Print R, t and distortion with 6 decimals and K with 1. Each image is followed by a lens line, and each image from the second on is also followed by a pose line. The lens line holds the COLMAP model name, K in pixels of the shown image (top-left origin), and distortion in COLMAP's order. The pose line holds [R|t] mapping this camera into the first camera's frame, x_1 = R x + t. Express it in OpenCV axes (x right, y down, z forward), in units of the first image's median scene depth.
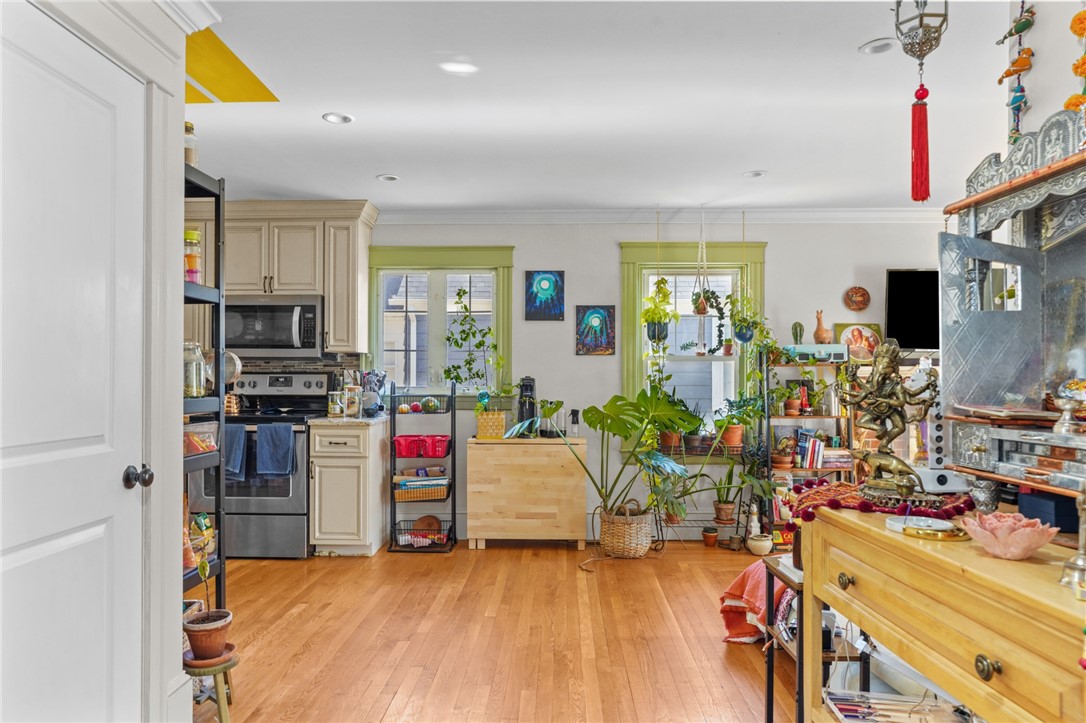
lens RADIAL K [[729.7, 0, 540.2], [0, 729.7, 367.9], [0, 0, 1]] dist [-0.023109, 0.032426]
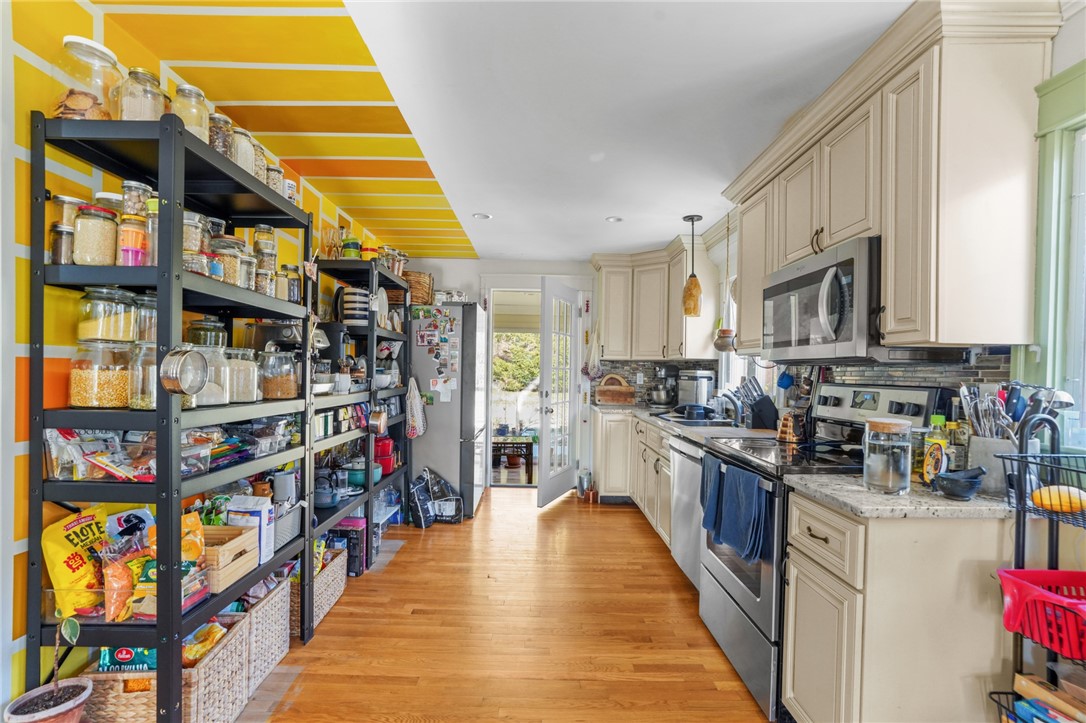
lens RADIAL K [[502.9, 0, 535.3], [0, 502.9, 370.8], [0, 0, 1]] dist [-0.054350, 0.027793]
pose [[0.025094, 0.001733, -0.999684, 0.037415], [-0.004429, 0.999989, 0.001623, -0.003746], [0.999675, 0.004387, 0.025101, 0.674326]]
